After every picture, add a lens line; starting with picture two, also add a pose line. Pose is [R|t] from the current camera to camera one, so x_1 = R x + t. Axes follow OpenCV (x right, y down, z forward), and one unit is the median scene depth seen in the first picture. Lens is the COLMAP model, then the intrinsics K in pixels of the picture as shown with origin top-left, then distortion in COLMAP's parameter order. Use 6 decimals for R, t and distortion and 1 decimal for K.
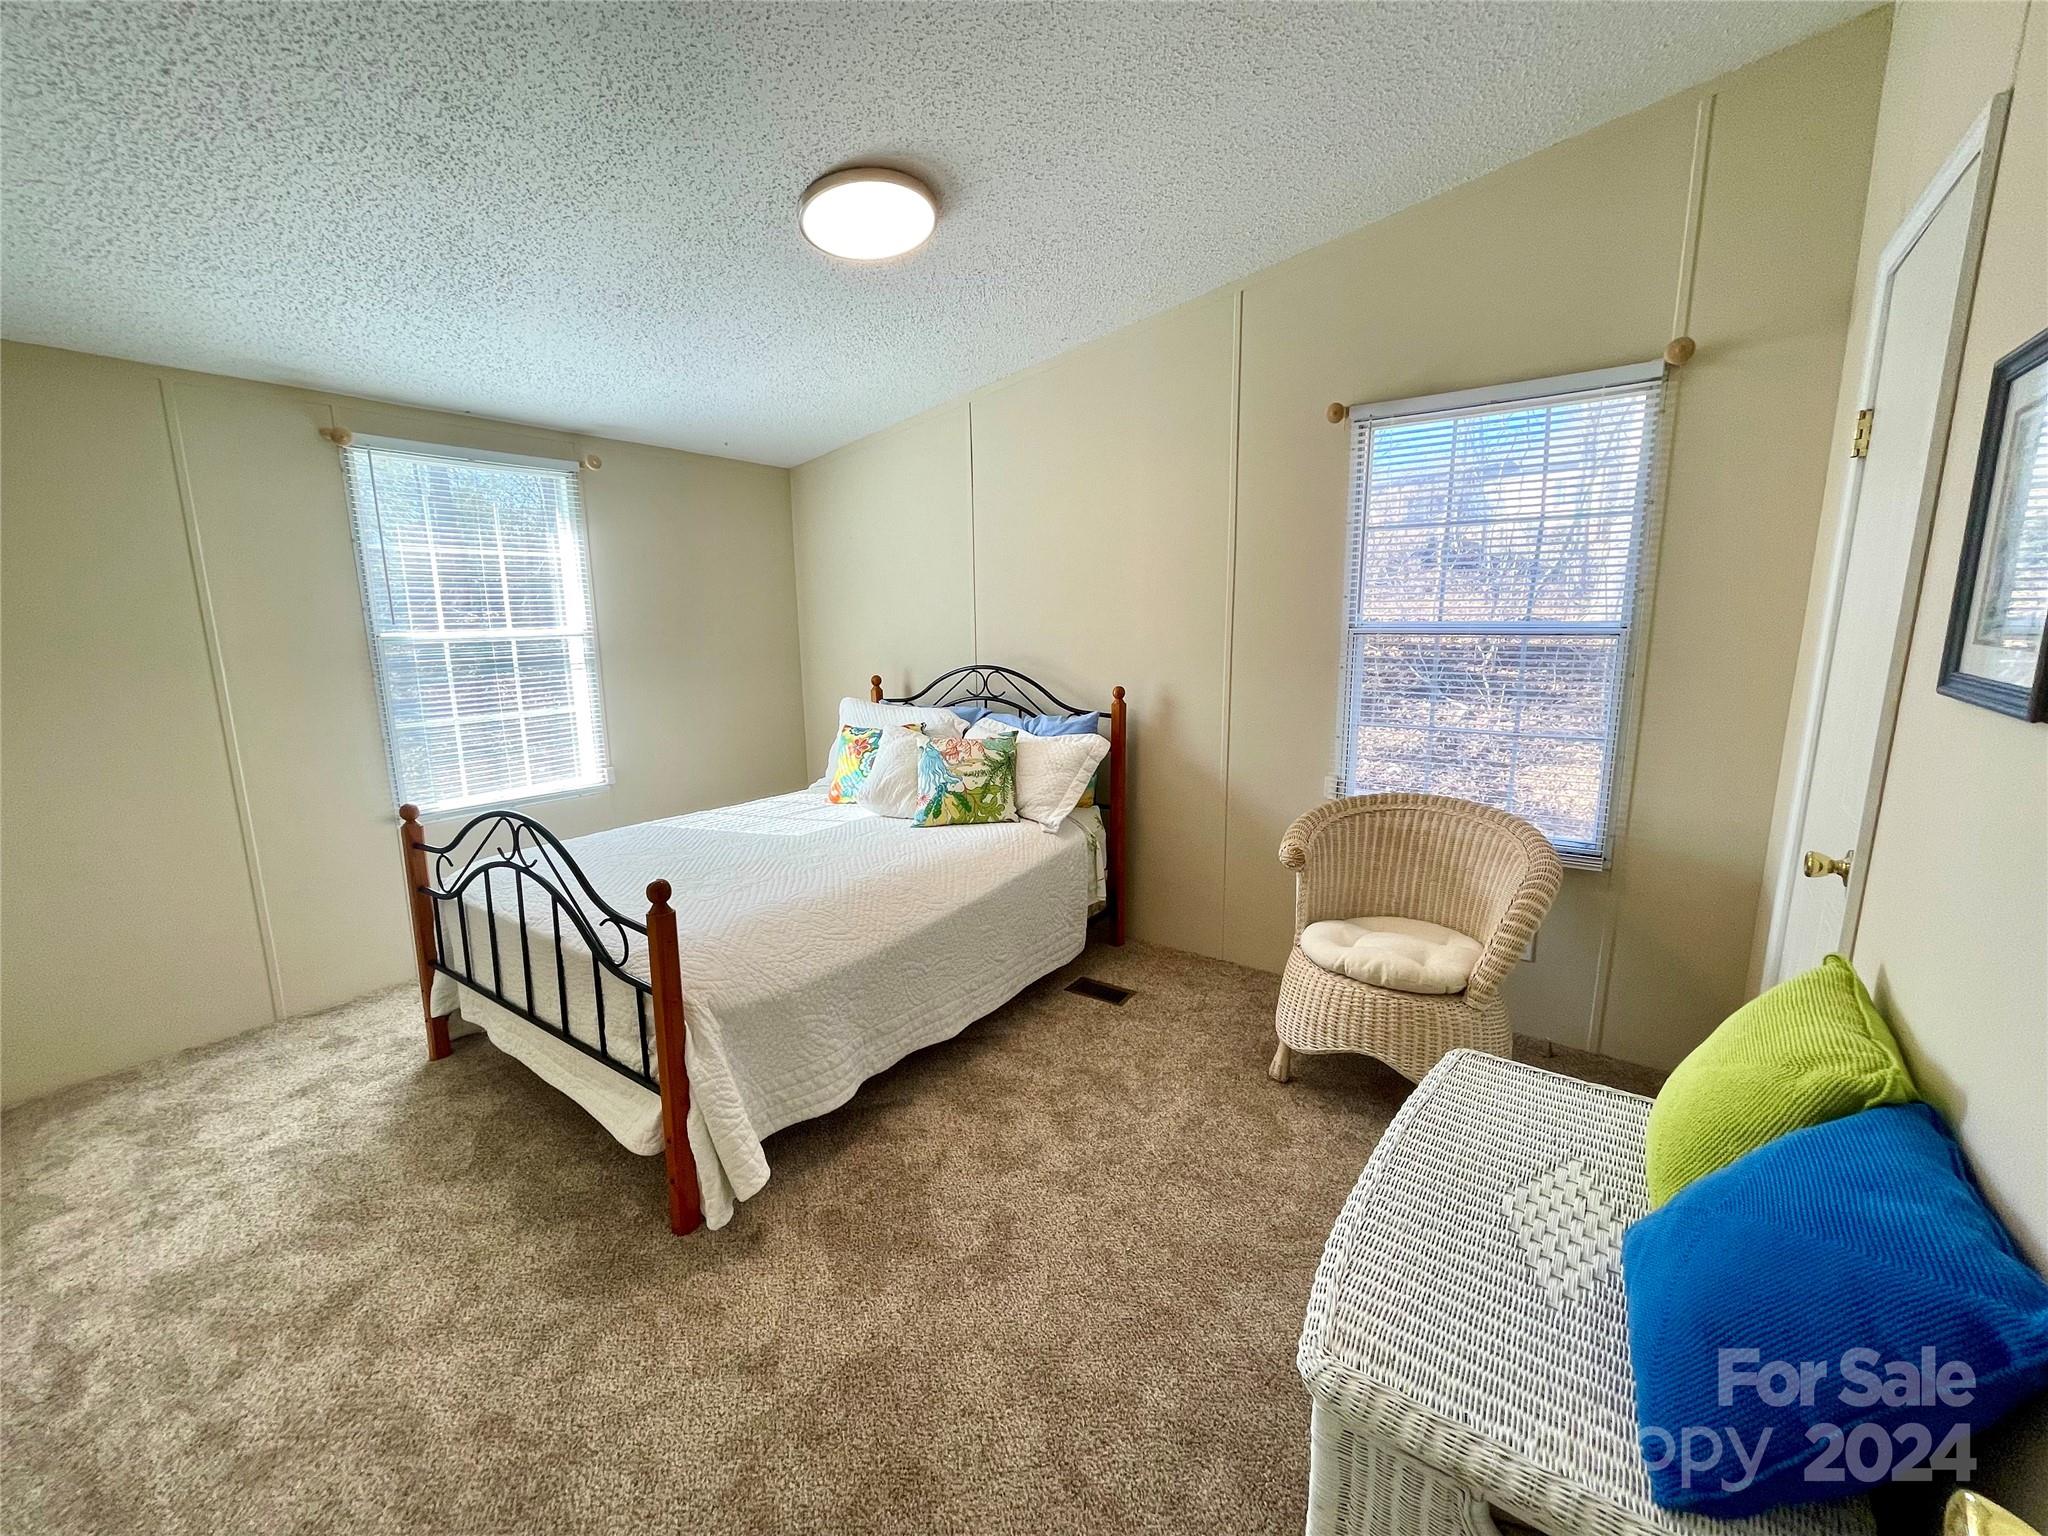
lens RADIAL K [[829.2, 0, 1018.2], [0, 829.2, 766.9], [0, 0, 1]] dist [-0.009901, -0.000111]
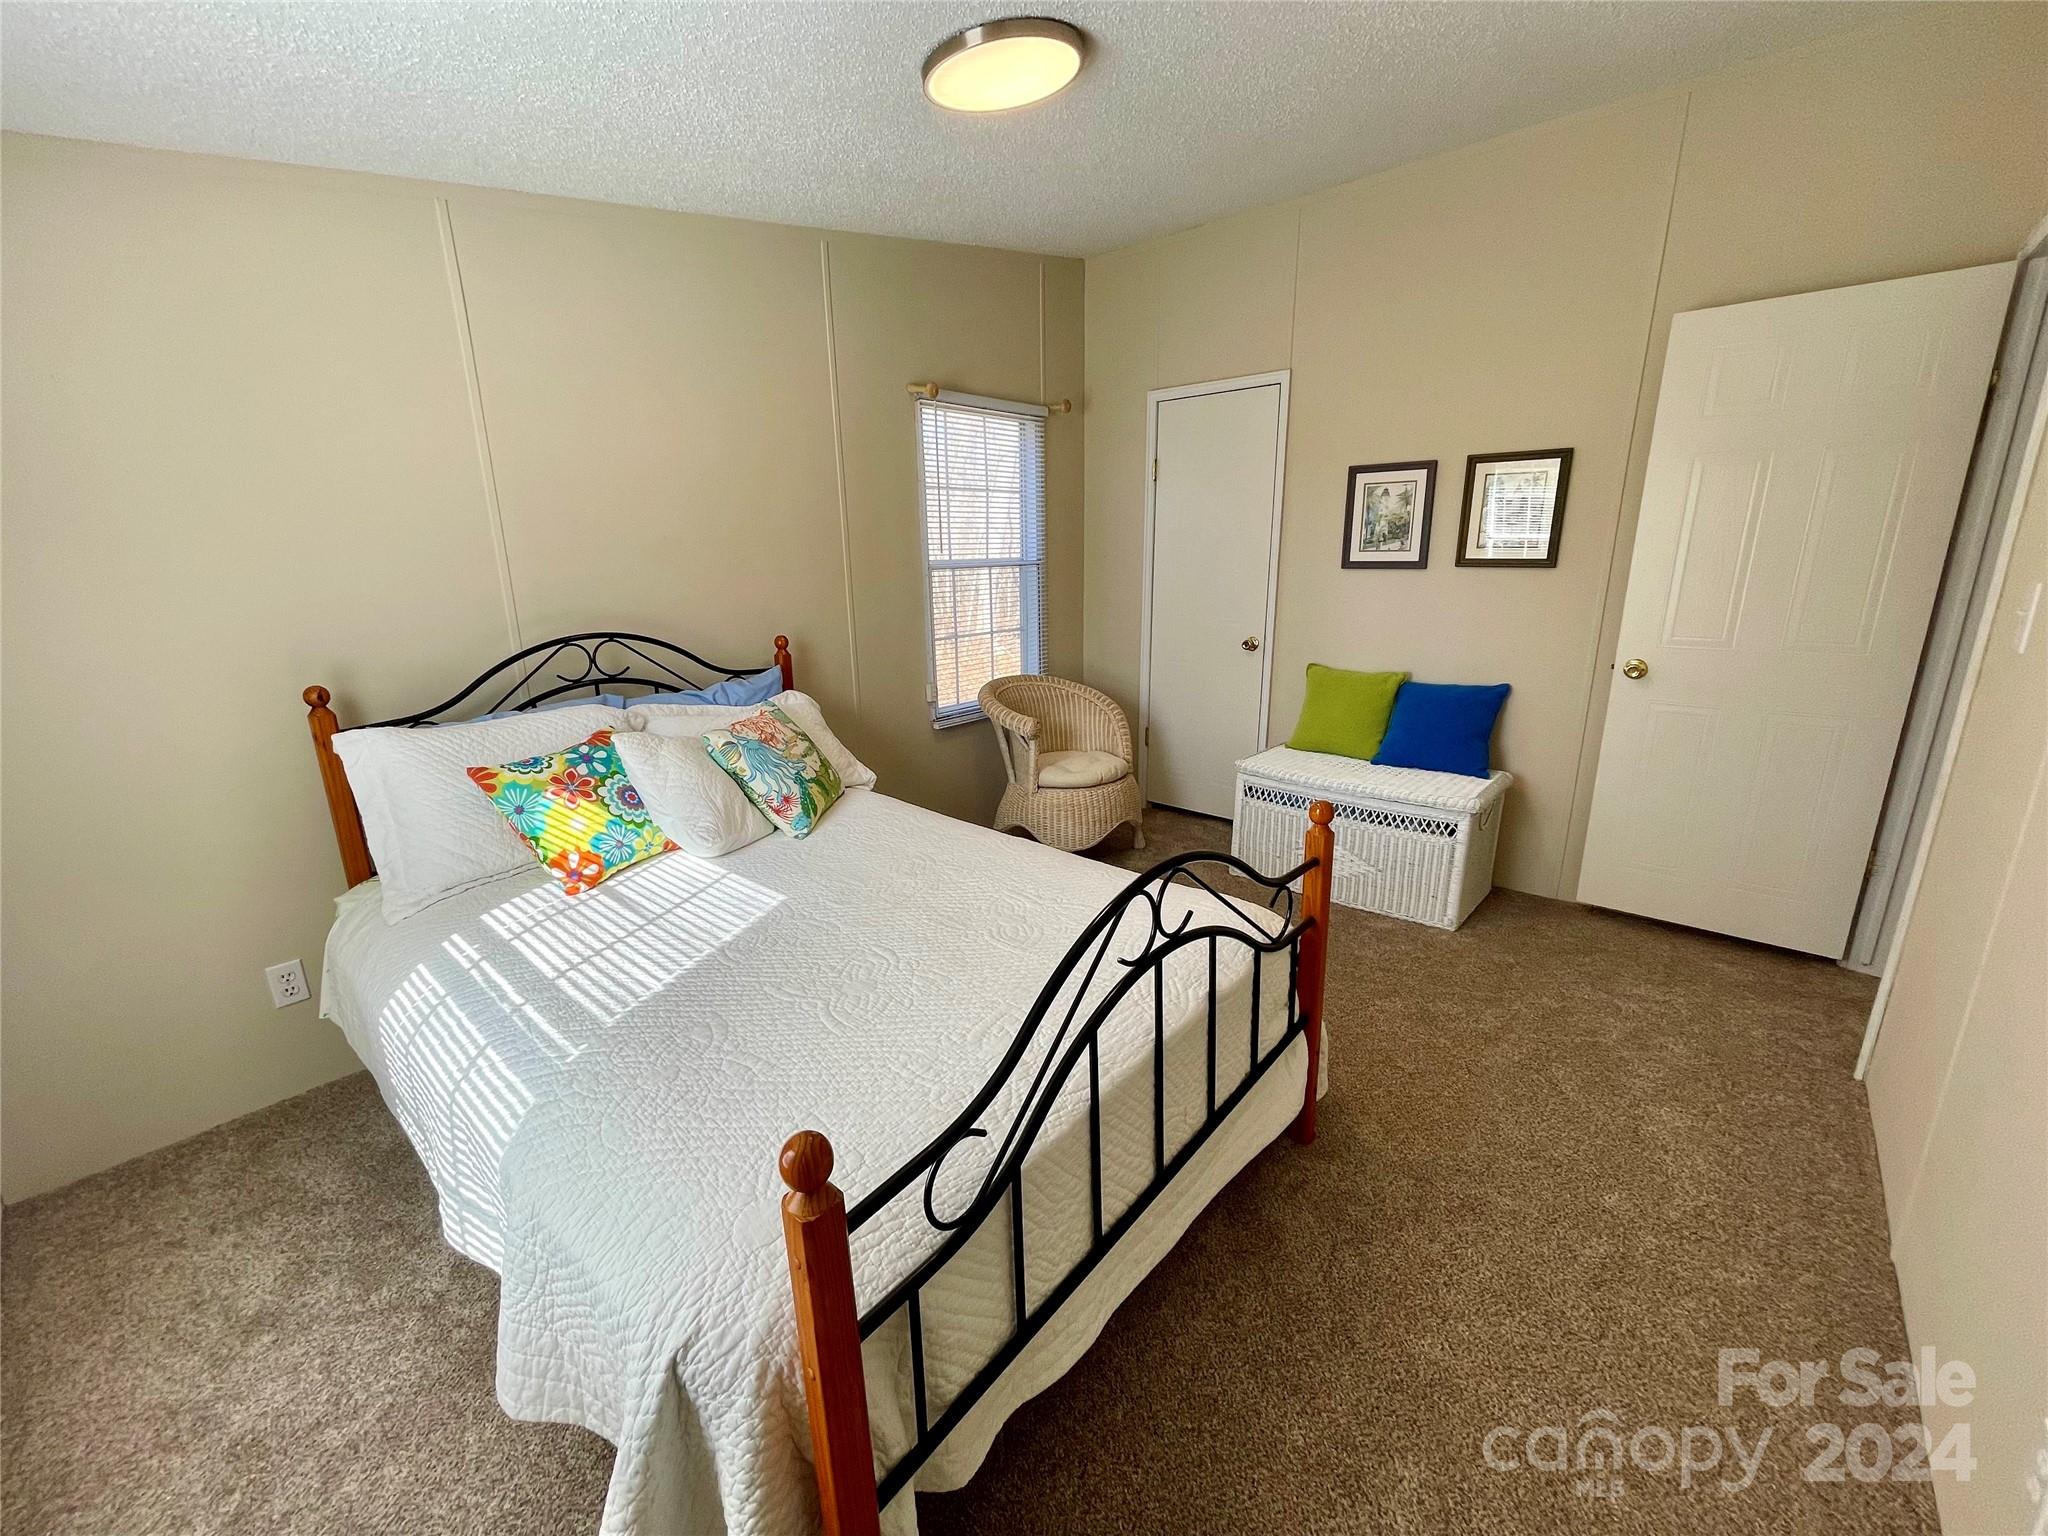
lens RADIAL K [[829.2, 0, 1019.4], [0, 829.2, 765.1], [0, 0, 1]] dist [-0.009901, -0.000111]
pose [[0.069962, -0.242004, 0.967750, -0.708847], [0.195665, 0.954611, 0.224573, -0.104057], [-0.978172, 0.173644, 0.114138, 0.601964]]
